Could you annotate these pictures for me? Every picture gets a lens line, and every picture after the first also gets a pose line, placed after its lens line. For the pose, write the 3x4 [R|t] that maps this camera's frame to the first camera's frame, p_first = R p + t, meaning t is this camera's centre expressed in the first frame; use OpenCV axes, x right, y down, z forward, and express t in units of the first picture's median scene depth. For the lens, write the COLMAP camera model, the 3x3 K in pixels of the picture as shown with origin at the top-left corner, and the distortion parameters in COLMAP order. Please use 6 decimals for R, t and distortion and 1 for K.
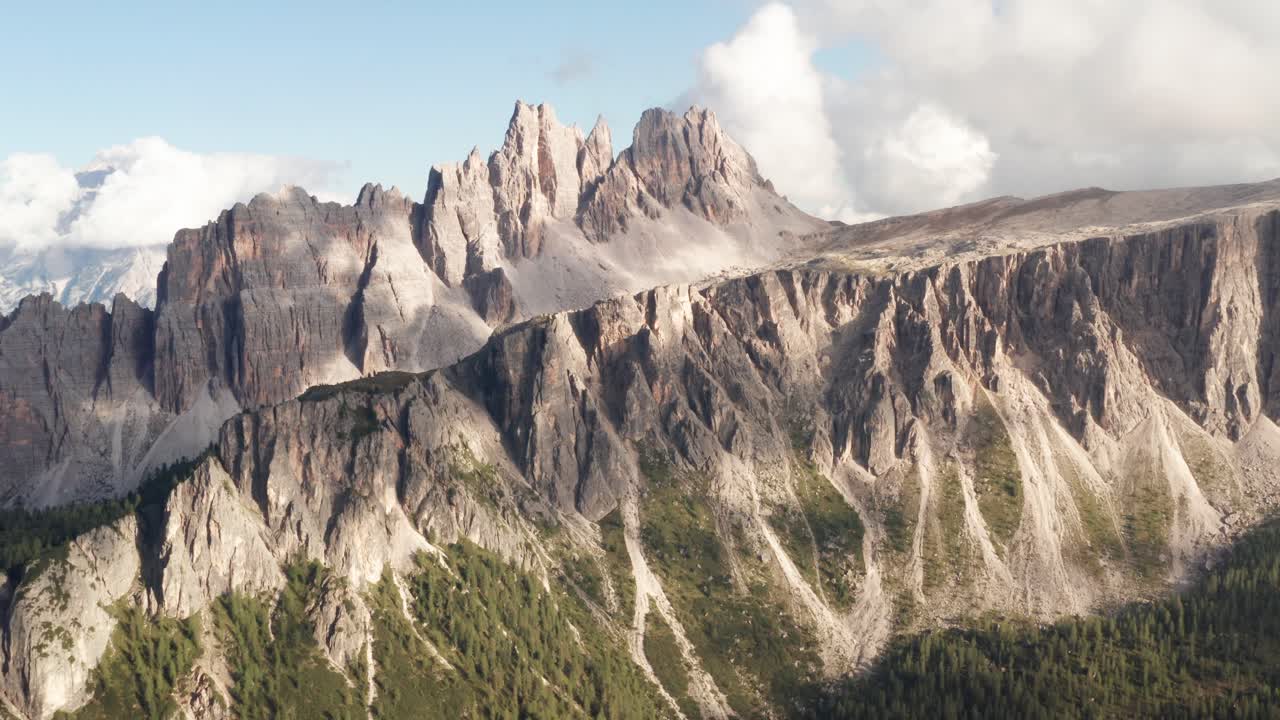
lens RADIAL K [[1021.0, 0, 676.4], [0, 1021.0, 360.9], [0, 0, 1]] dist [-0.097306, -0.000217]
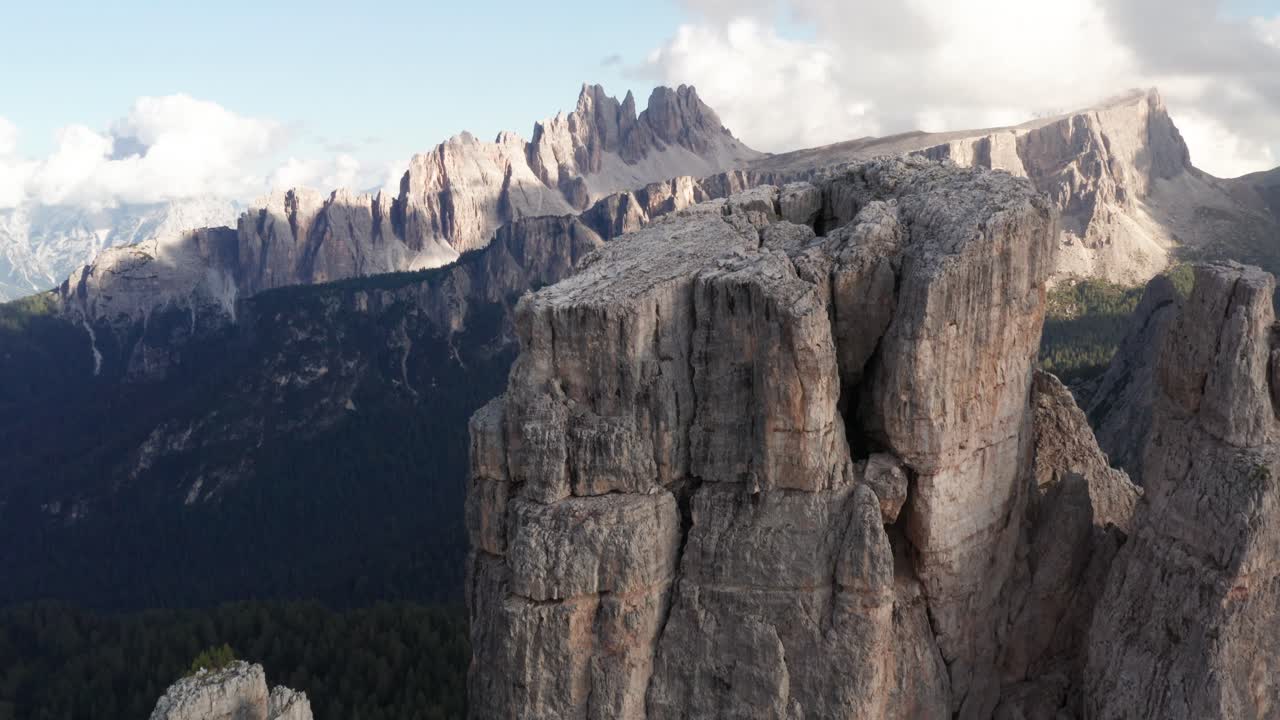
lens RADIAL K [[1153.3, 0, 639.5], [0, 1153.3, 390.2], [0, 0, 1]] dist [-0.119335, 0.008456]
pose [[0.999748, -0.012682, 0.018546, -0.126360], [0.012036, 0.999332, 0.034496, 0.245708], [-0.018971, -0.034264, 0.999233, -1.186298]]
